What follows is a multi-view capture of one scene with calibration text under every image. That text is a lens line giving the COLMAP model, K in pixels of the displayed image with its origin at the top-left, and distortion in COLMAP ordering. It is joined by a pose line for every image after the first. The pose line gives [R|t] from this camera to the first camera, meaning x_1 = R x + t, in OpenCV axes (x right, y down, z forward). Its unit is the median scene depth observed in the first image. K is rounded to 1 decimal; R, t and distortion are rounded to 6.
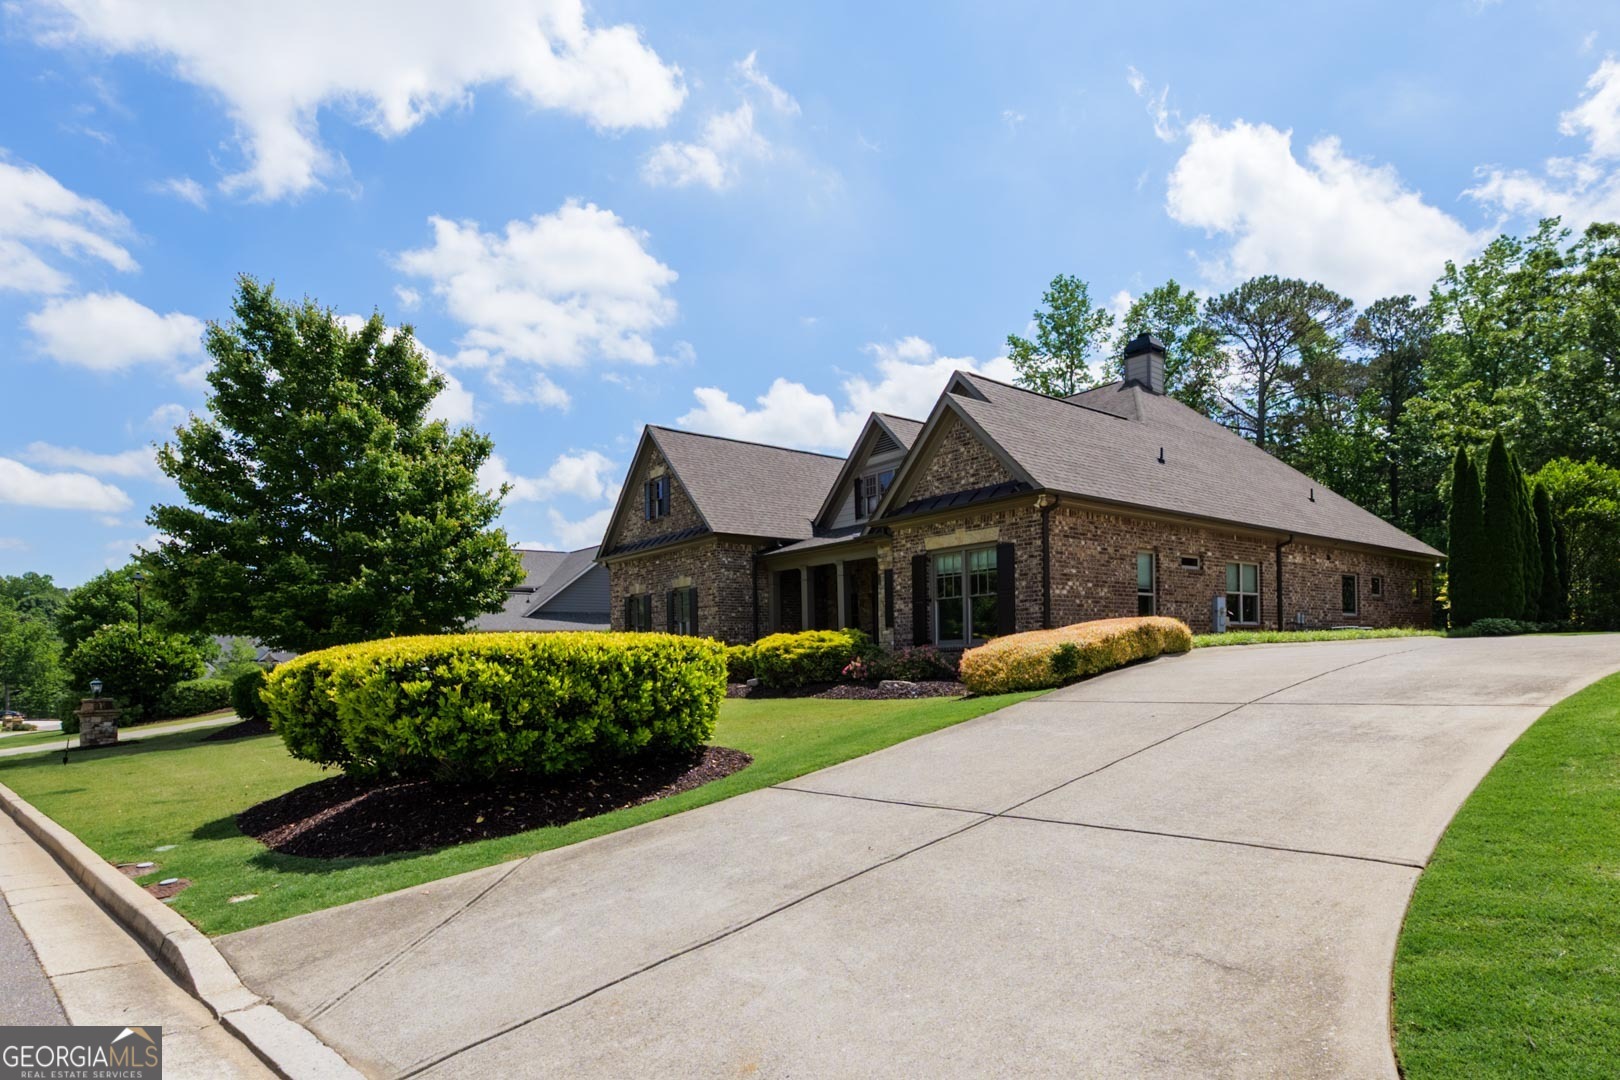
lens RADIAL K [[703.2, 0, 815.2], [0, 703.2, 533.1], [0, 0, 1]] dist [-0.000586, 0.001204]
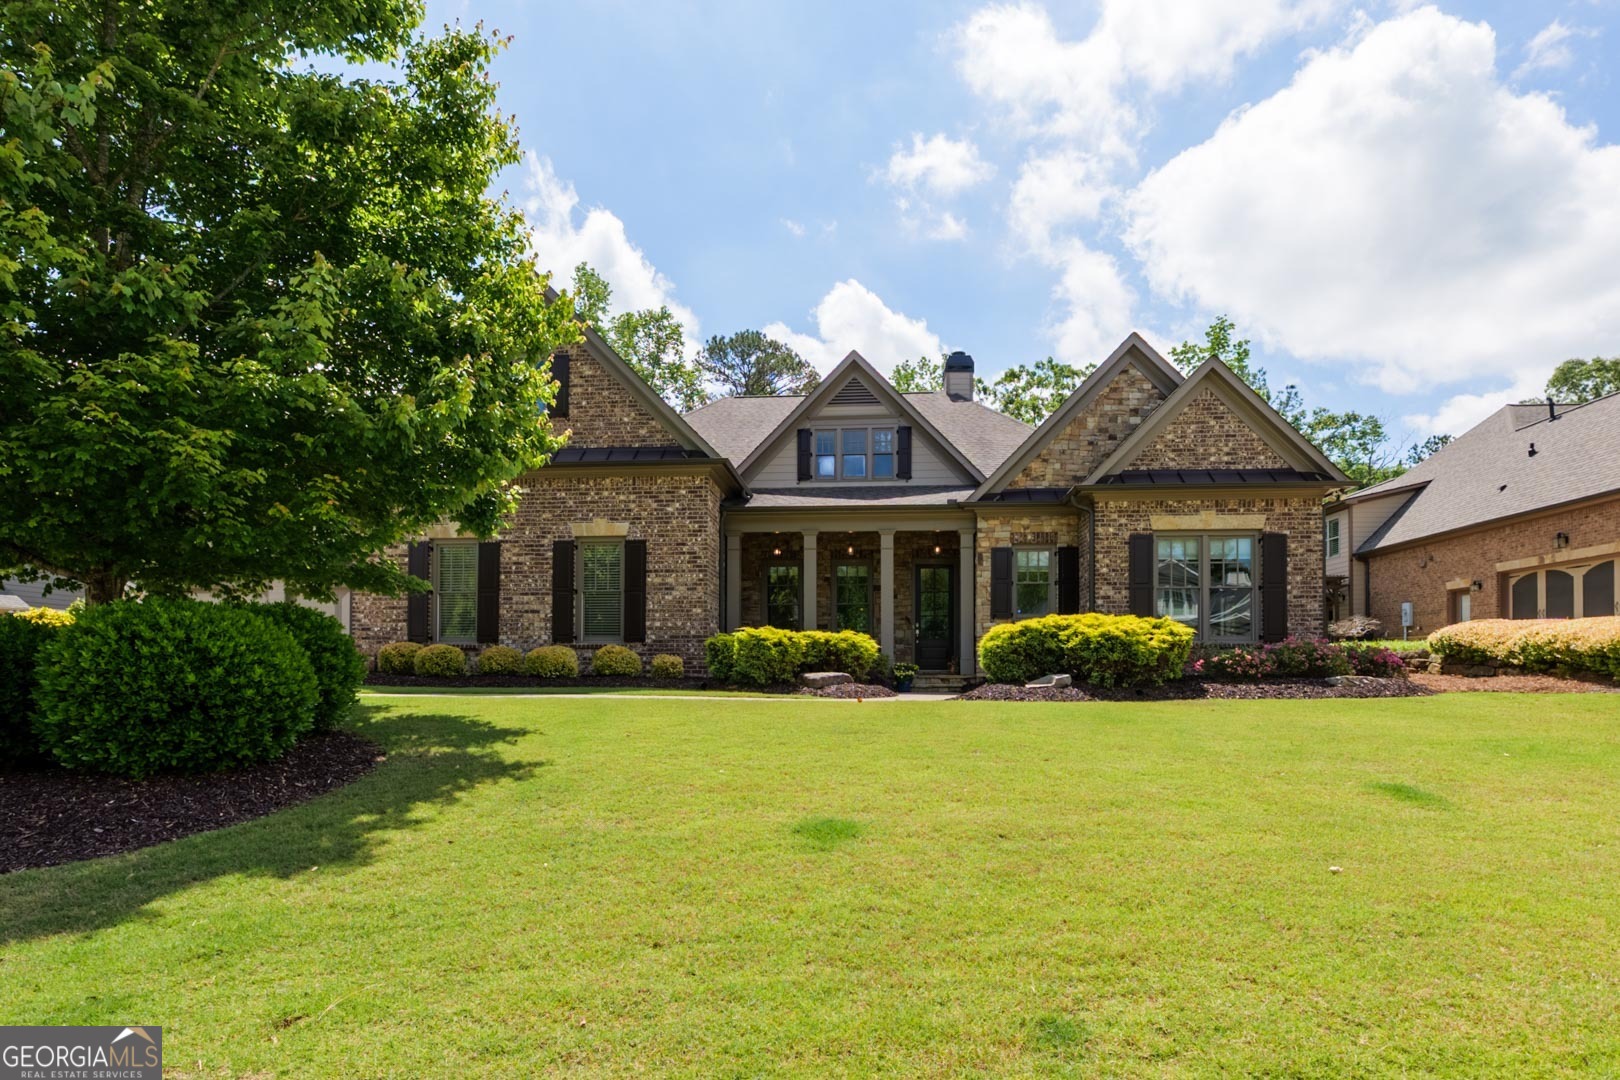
lens RADIAL K [[703.2, 0, 815.2], [0, 703.2, 533.1], [0, 0, 1]] dist [-0.000586, 0.001204]
pose [[0.740727, 0.130338, 0.659041, -0.699078], [-0.128831, 0.990351, -0.051062, 0.123683], [-0.659337, -0.047082, 0.750372, 0.626405]]
